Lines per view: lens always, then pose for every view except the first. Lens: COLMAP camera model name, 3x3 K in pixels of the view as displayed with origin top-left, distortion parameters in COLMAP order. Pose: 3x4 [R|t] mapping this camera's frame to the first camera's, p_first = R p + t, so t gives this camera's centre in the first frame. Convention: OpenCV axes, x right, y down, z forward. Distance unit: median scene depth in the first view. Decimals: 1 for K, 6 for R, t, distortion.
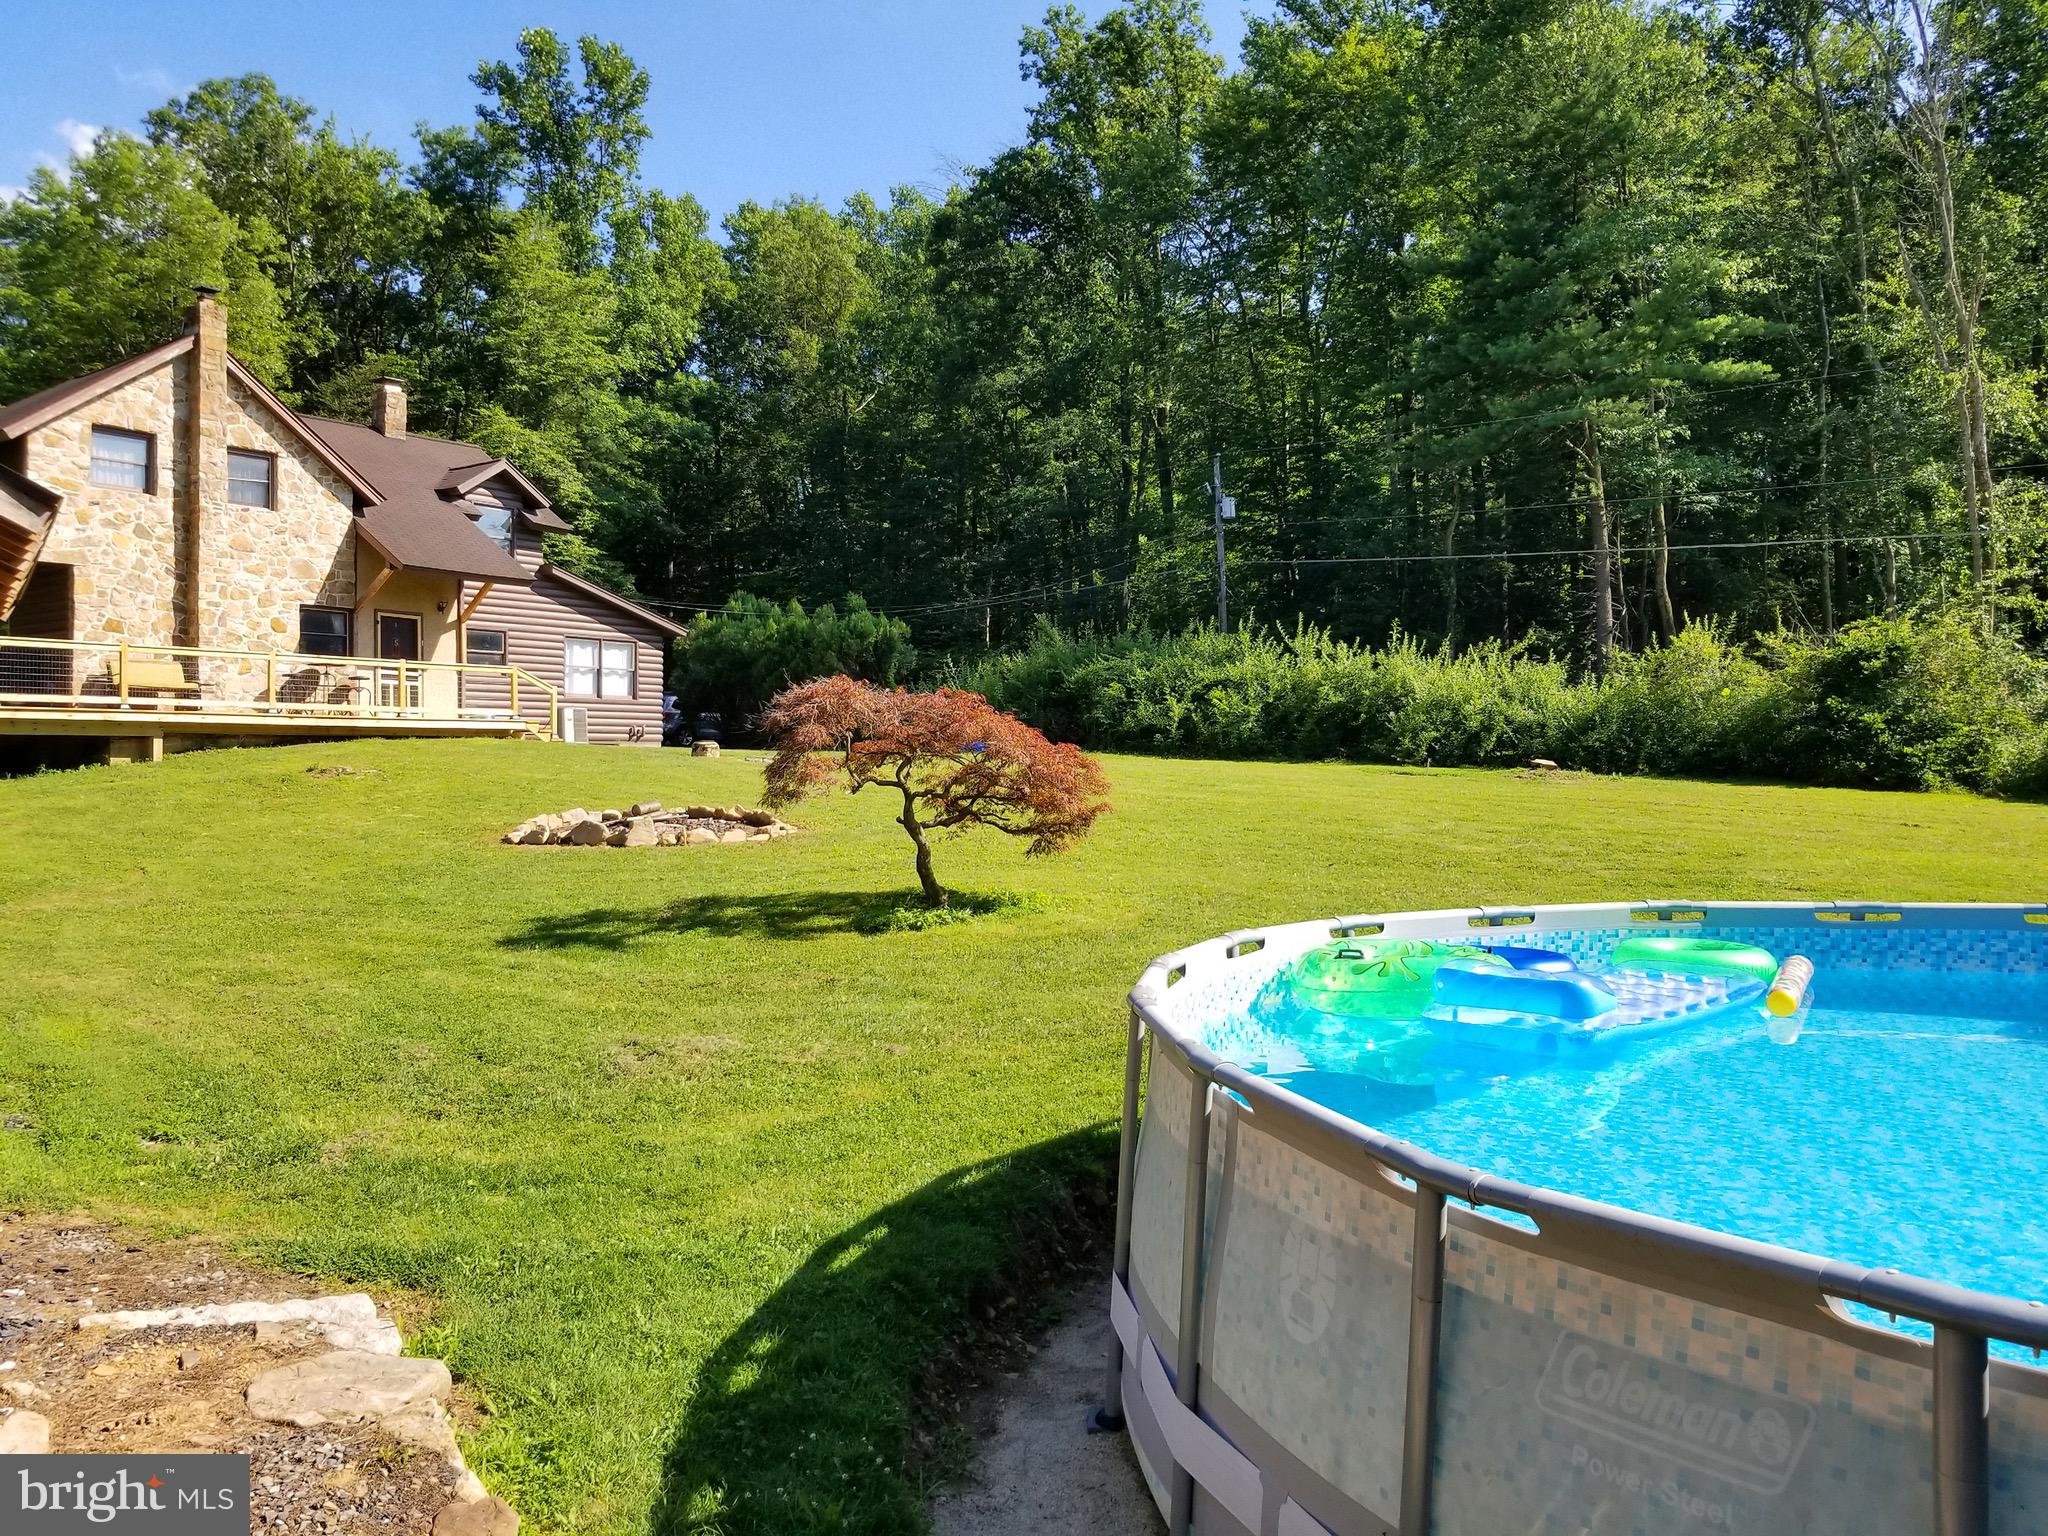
lens RADIAL K [[1612.5, 0, 987.9], [0, 1612.5, 736.0], [0, 0, 1]] dist [0.072938, -0.138863]
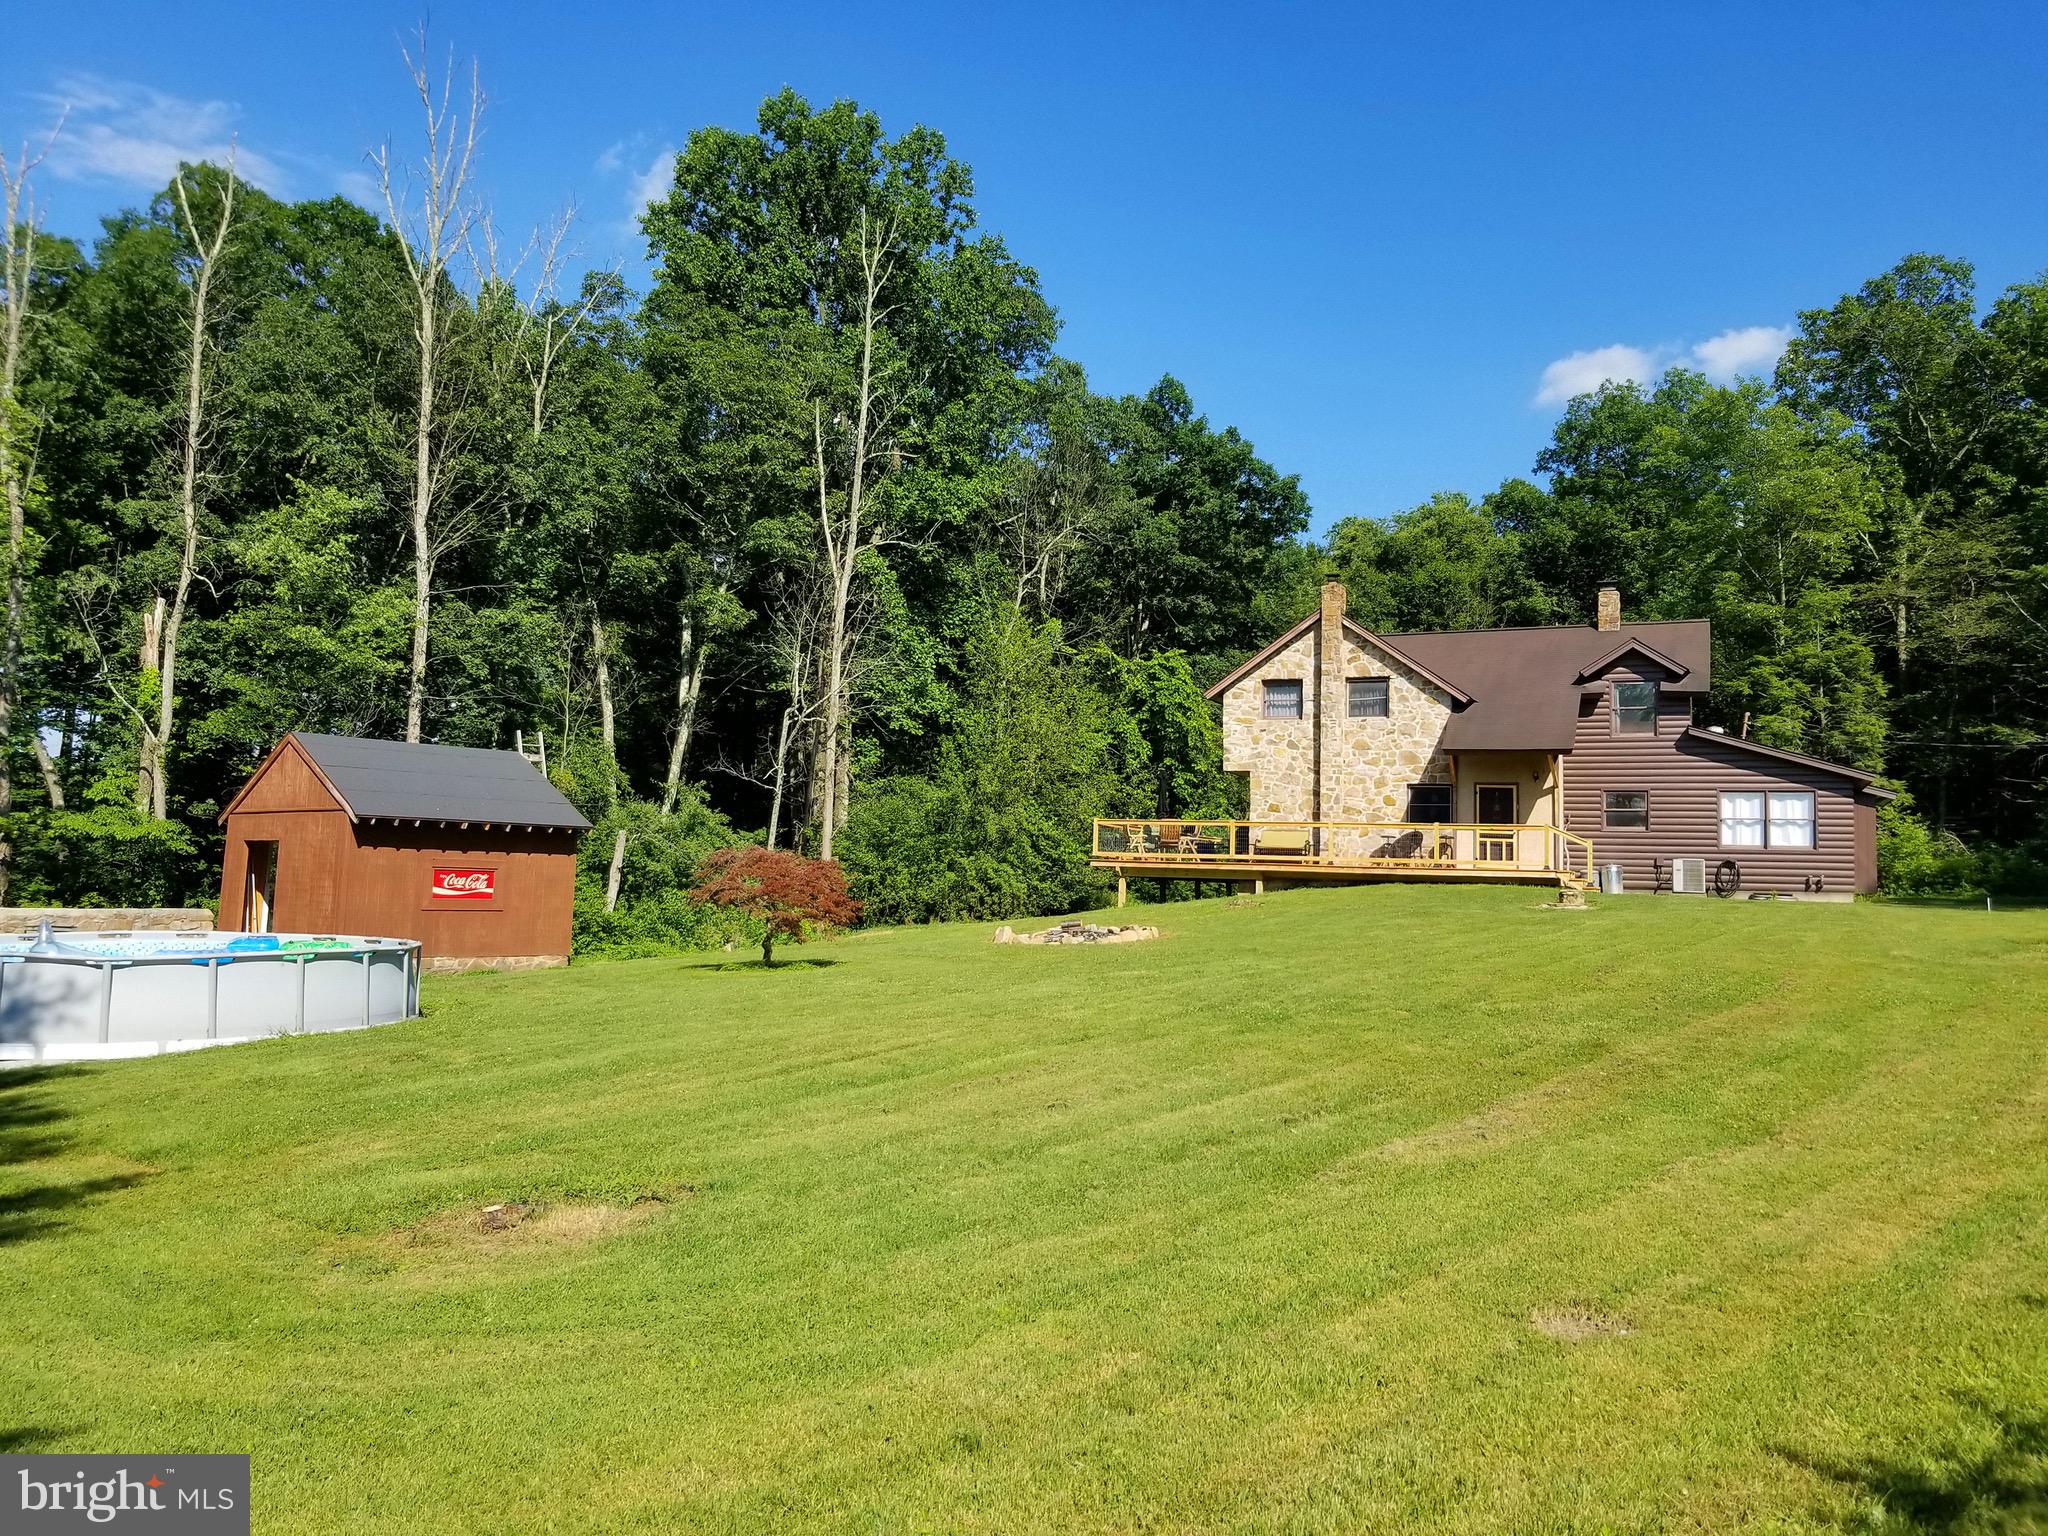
lens RADIAL K [[1612.5, 0, 987.9], [0, 1612.5, 736.0], [0, 0, 1]] dist [0.072938, -0.138863]
pose [[0.221104, -0.082411, -0.971762, 0.832926], [-0.009685, 0.996189, -0.086686, -0.000382], [0.975202, 0.028578, 0.219463, 0.370541]]
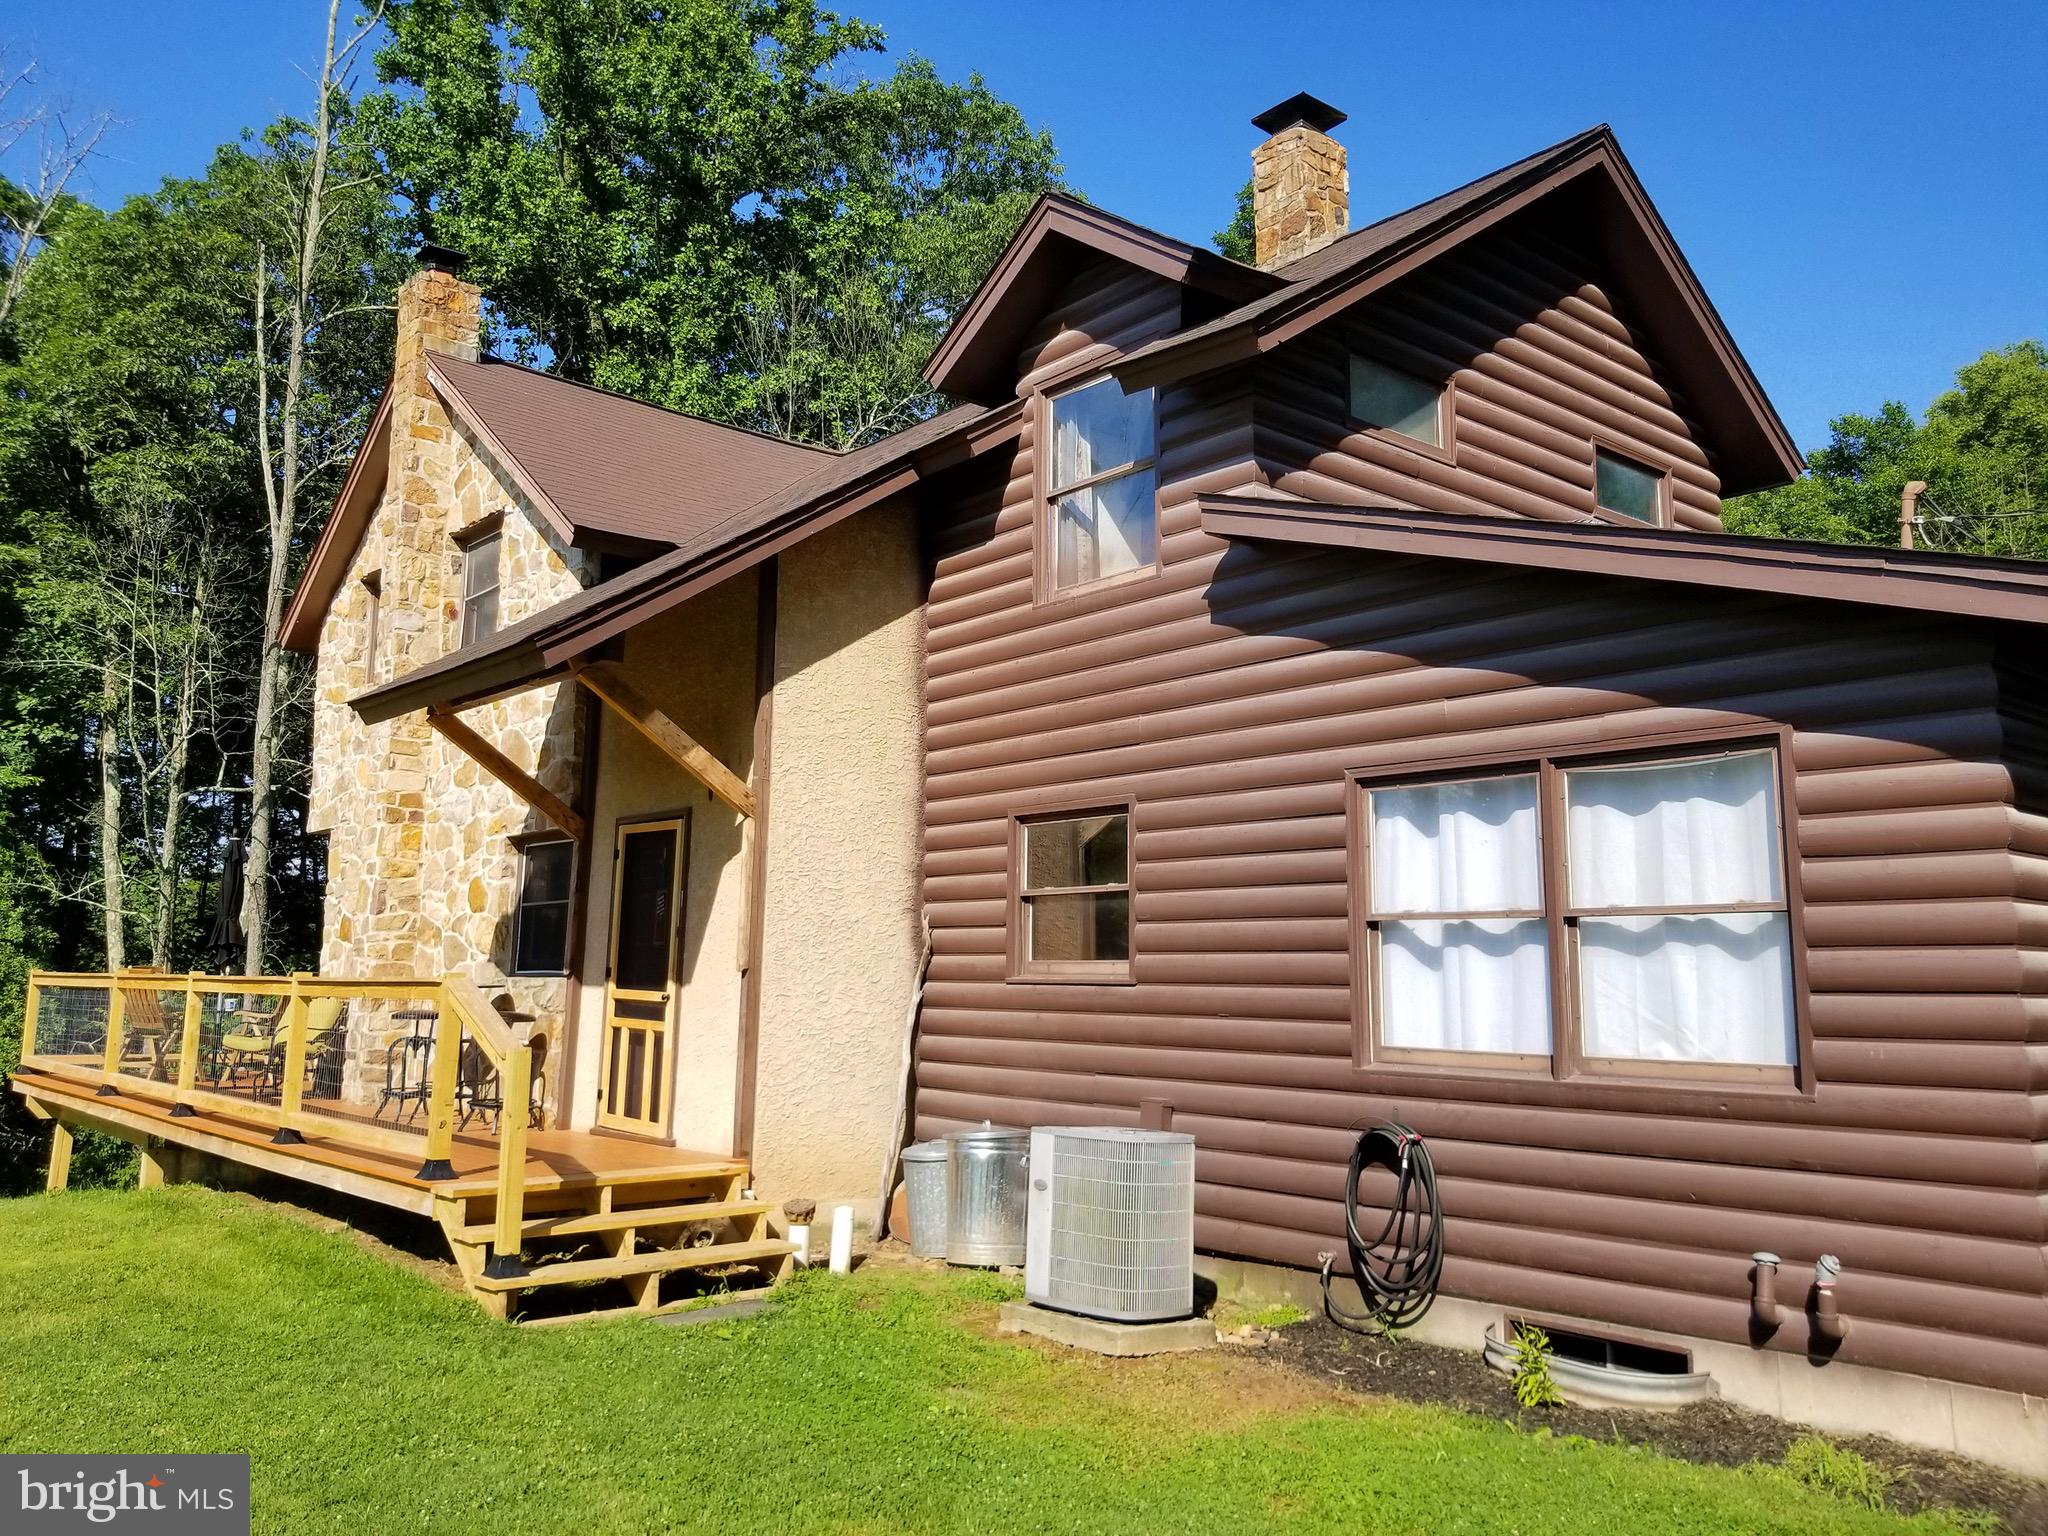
lens RADIAL K [[1616.1, 0, 990.4], [0, 1616.1, 738.6], [0, 0, 1]] dist [0.027251, -0.038156]
pose [[-0.226805, -0.143767, -0.963271, -0.048300], [0.011432, 0.988584, -0.150237, -0.043363], [0.973873, -0.045086, -0.222572, 1.242154]]
